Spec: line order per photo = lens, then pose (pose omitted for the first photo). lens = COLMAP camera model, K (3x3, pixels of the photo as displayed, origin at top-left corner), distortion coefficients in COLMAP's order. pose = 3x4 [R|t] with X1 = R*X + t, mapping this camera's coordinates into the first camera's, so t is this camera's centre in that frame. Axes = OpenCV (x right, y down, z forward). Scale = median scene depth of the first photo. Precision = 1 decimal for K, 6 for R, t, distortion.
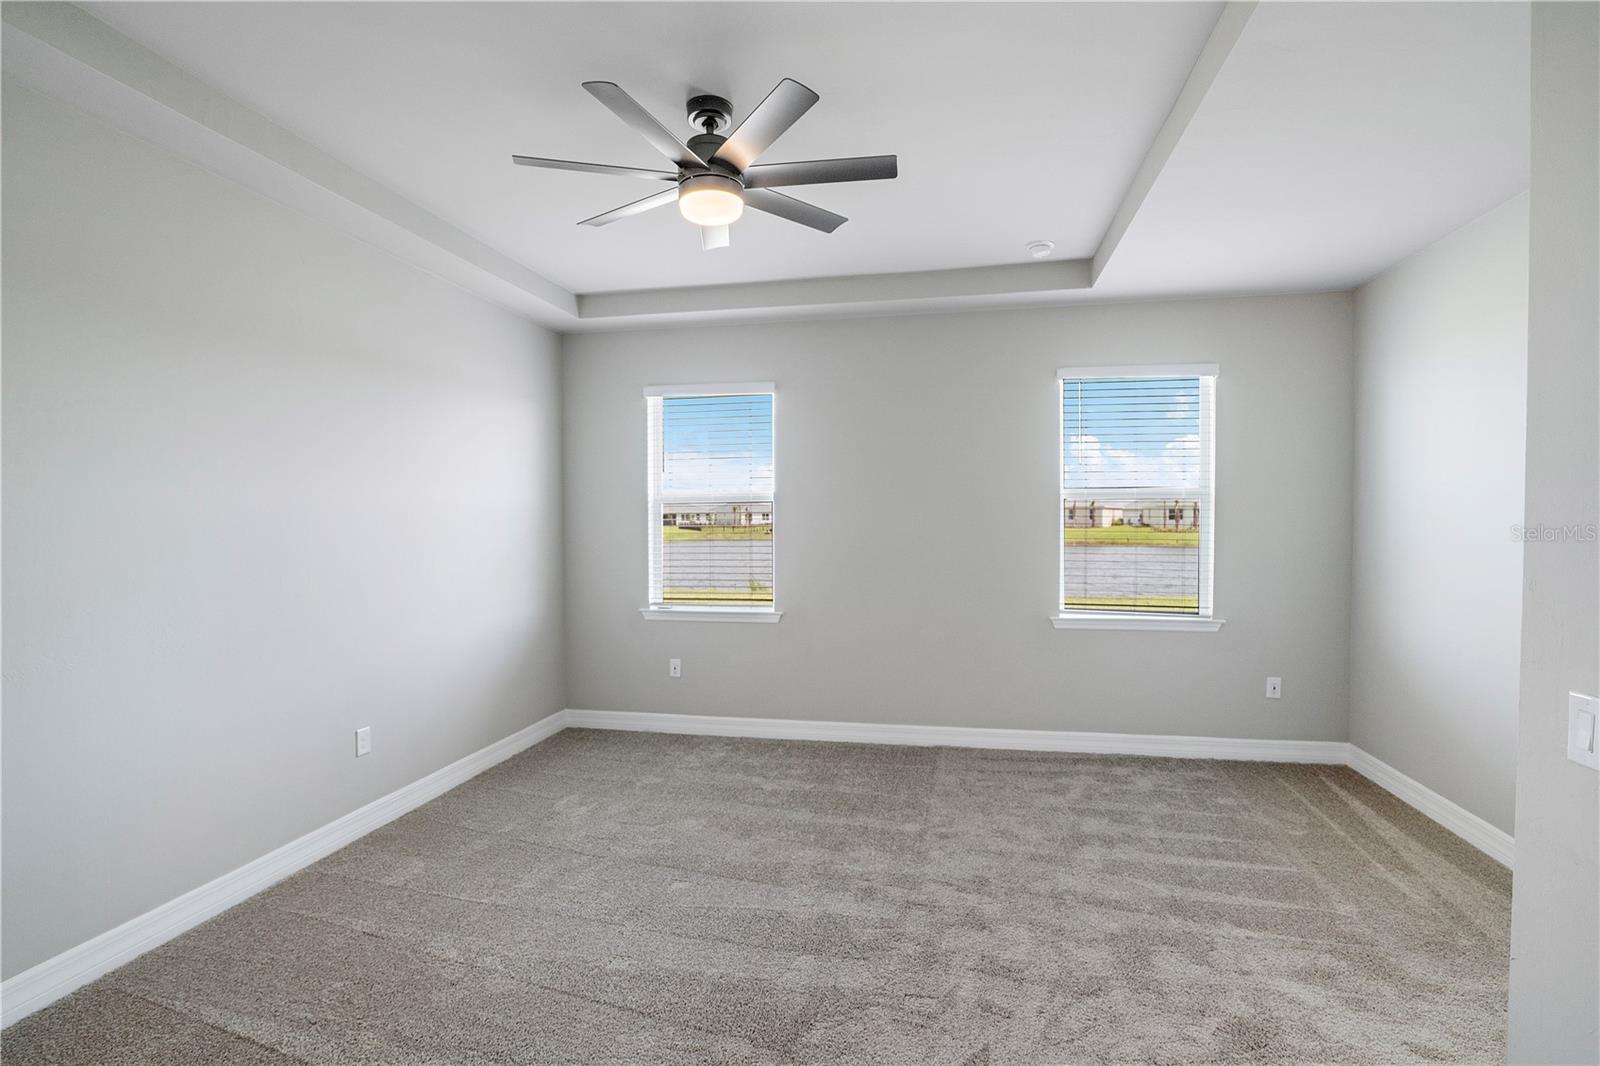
lens RADIAL K [[739.3, 0, 806.3], [0, 739.3, 535.9], [0, 0, 1]] dist [-0.017901, -0.000043]
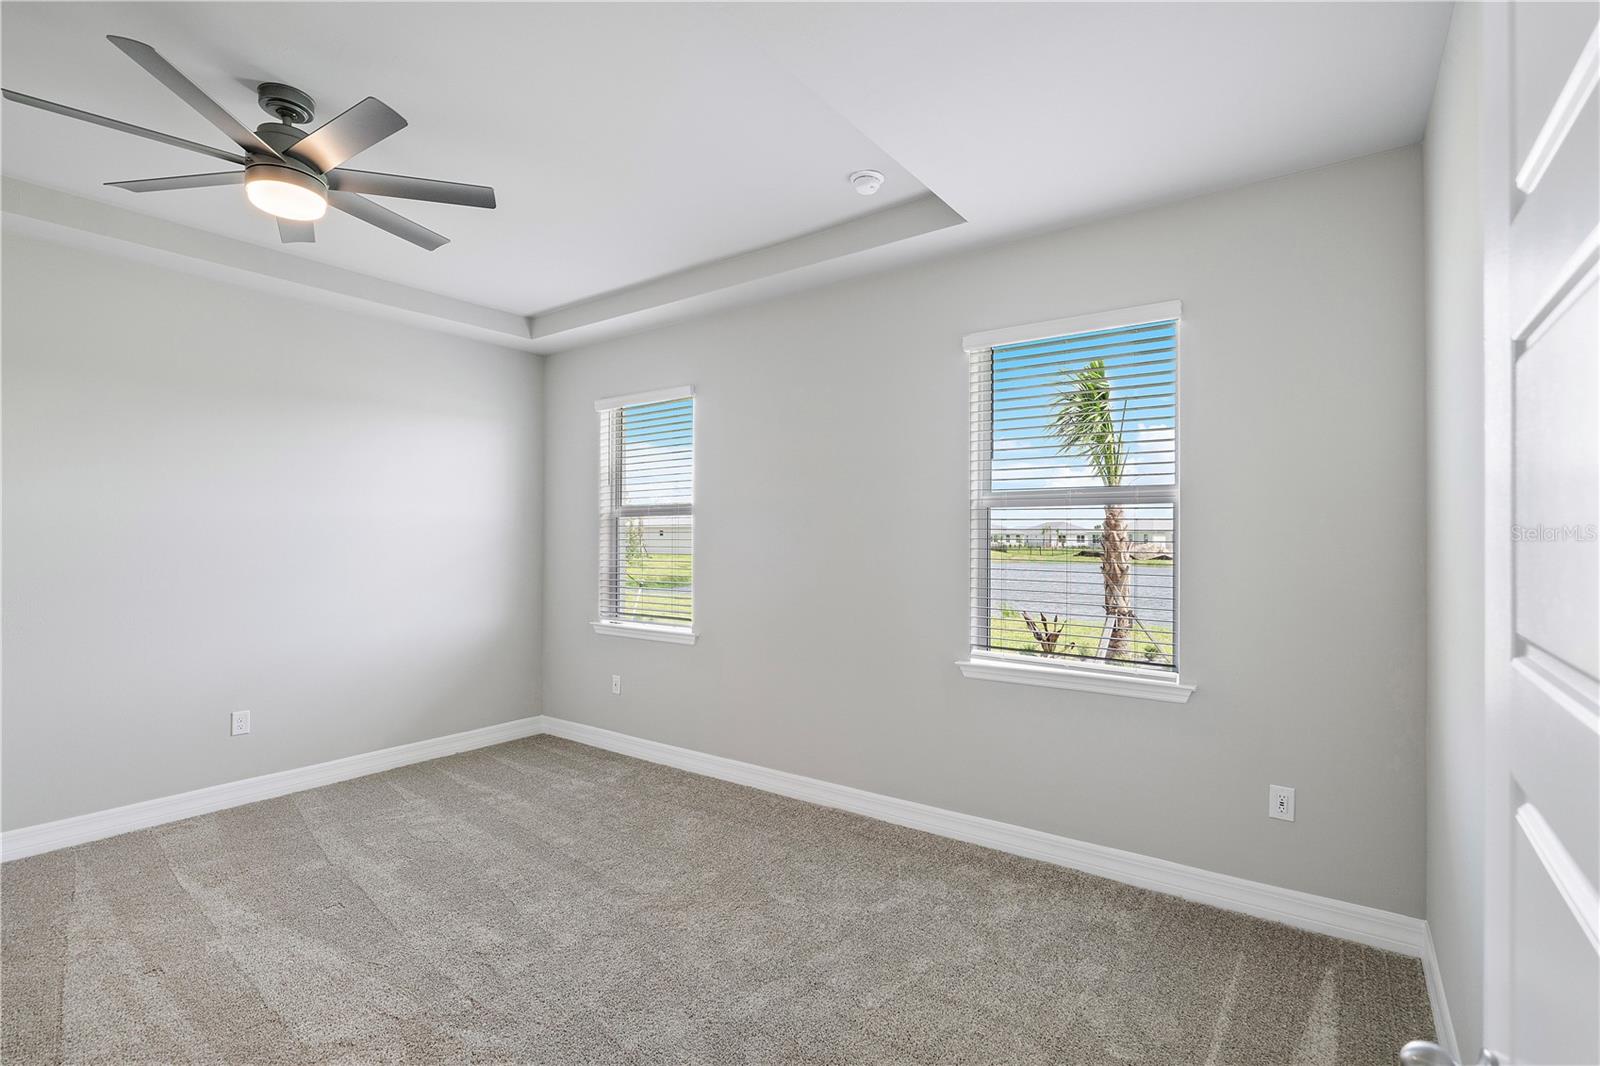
lens RADIAL K [[727.6, 0, 801.5], [0, 727.6, 530.1], [0, 0, 1]] dist [0.000210, 0.000184]
pose [[0.908951, 0.001925, -0.416899, 0.470462], [-0.017337, 0.999299, -0.033183, 0.002354], [0.416543, 0.037389, 0.908347, 0.232169]]
